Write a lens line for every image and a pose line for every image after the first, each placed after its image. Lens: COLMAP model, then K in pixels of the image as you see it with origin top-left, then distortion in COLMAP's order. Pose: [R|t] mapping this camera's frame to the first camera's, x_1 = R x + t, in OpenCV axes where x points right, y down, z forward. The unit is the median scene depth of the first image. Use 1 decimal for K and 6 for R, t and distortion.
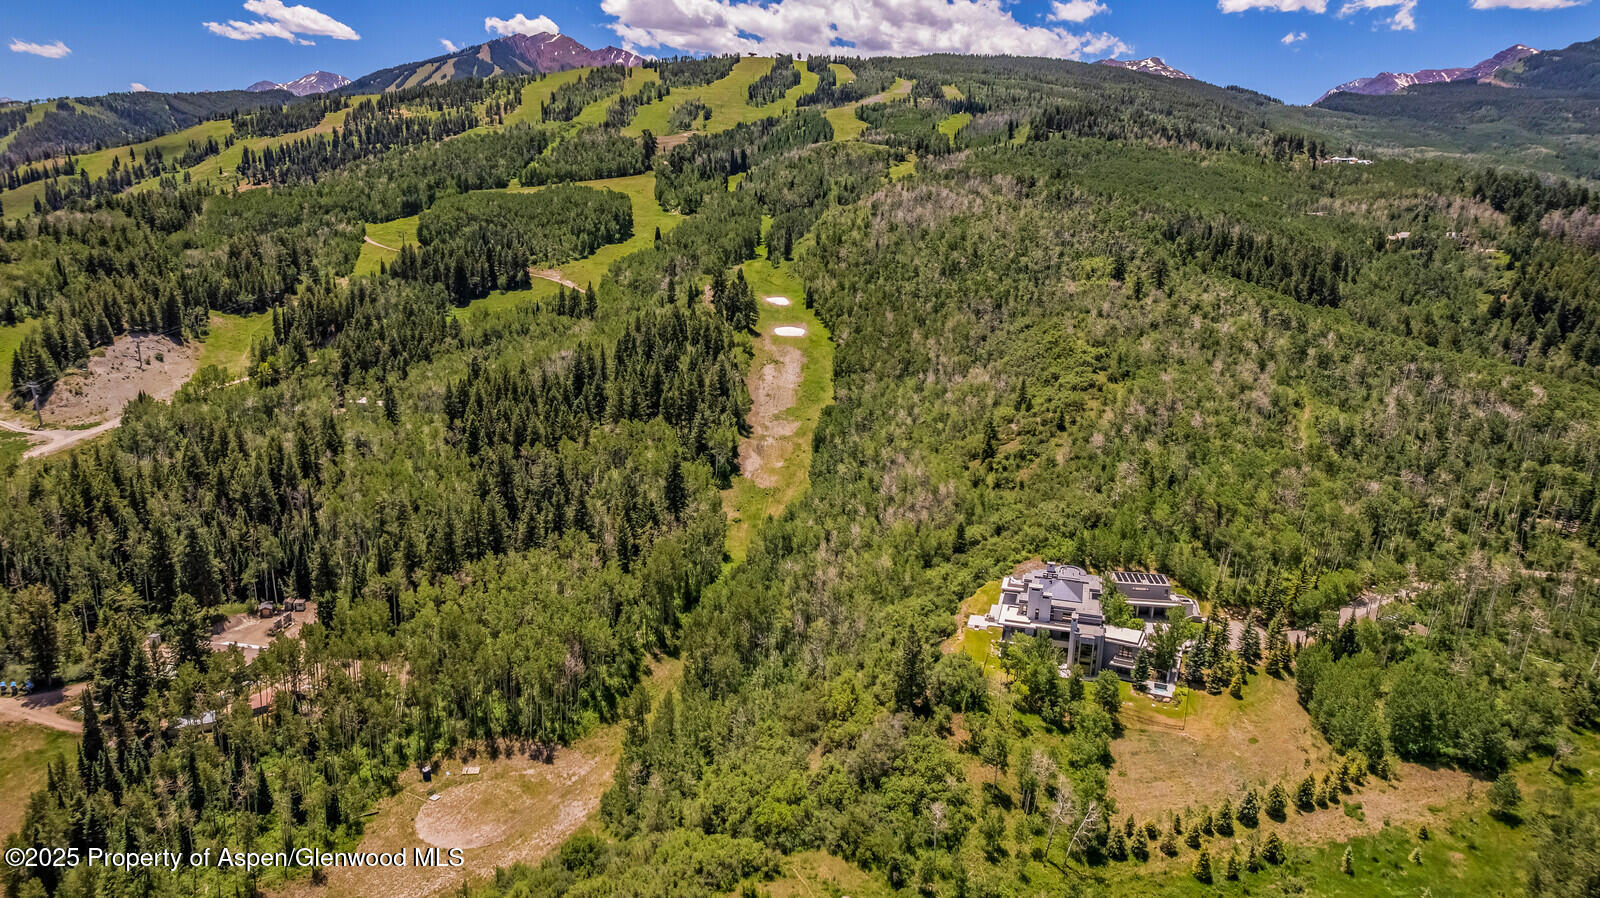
lens RADIAL K [[1044.7, 0, 800.0], [0, 1044.7, 449.0], [0, 0, 1]] dist [-0.075985, 0.074503]
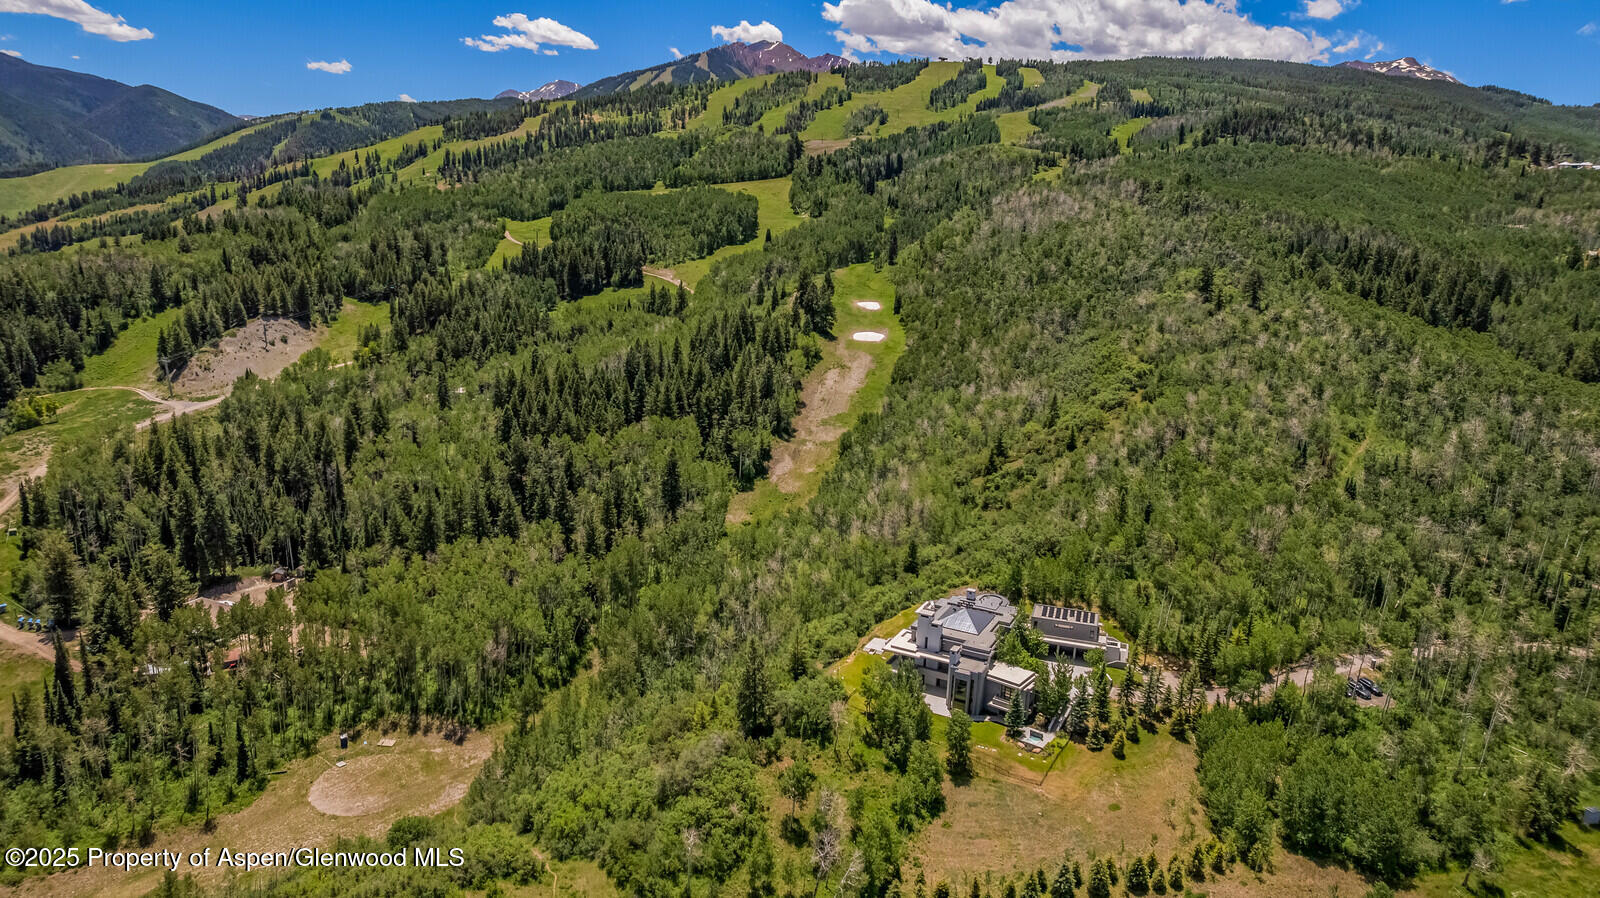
lens RADIAL K [[1044.7, 0, 800.0], [0, 1044.7, 449.0], [0, 0, 1]] dist [-0.075985, 0.074503]
pose [[0.979372, 0.055802, -0.194206, 0.123994], [-0.056921, 0.998379, -0.000179, -0.003345], [0.193881, 0.011230, 0.980961, 0.026867]]
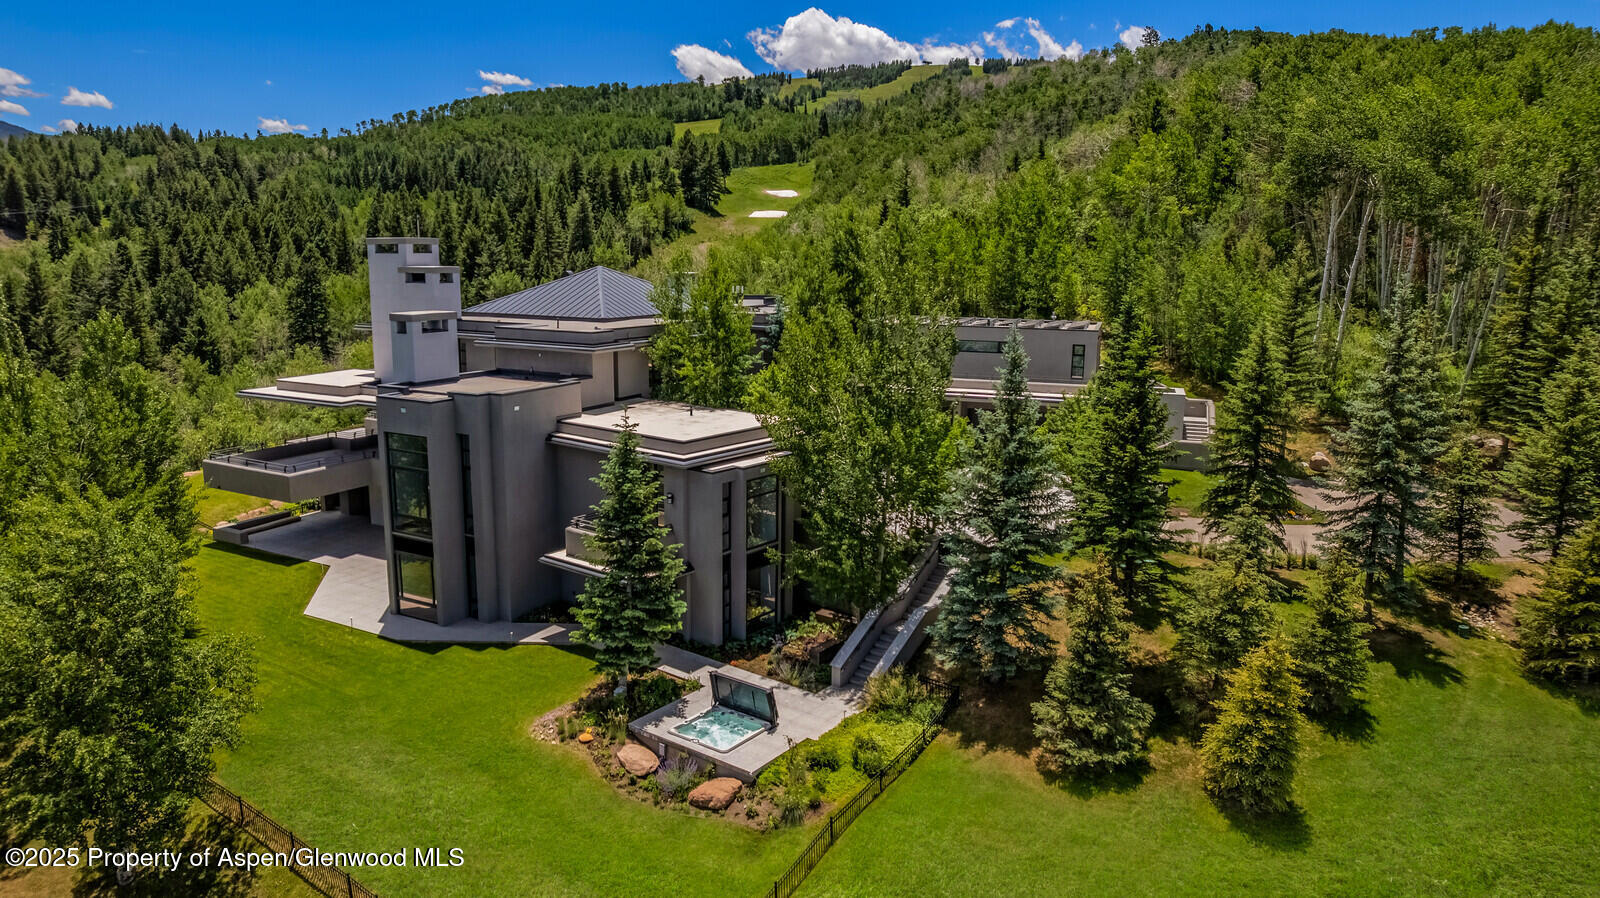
lens RADIAL K [[1044.7, 0, 800.0], [0, 1044.7, 449.0], [0, 0, 1]] dist [-0.075985, 0.074503]
pose [[0.978403, 0.025583, -0.205119, 0.155912], [-0.037966, 0.997671, -0.056662, 0.080805], [0.203192, 0.063226, 0.977095, 0.341141]]
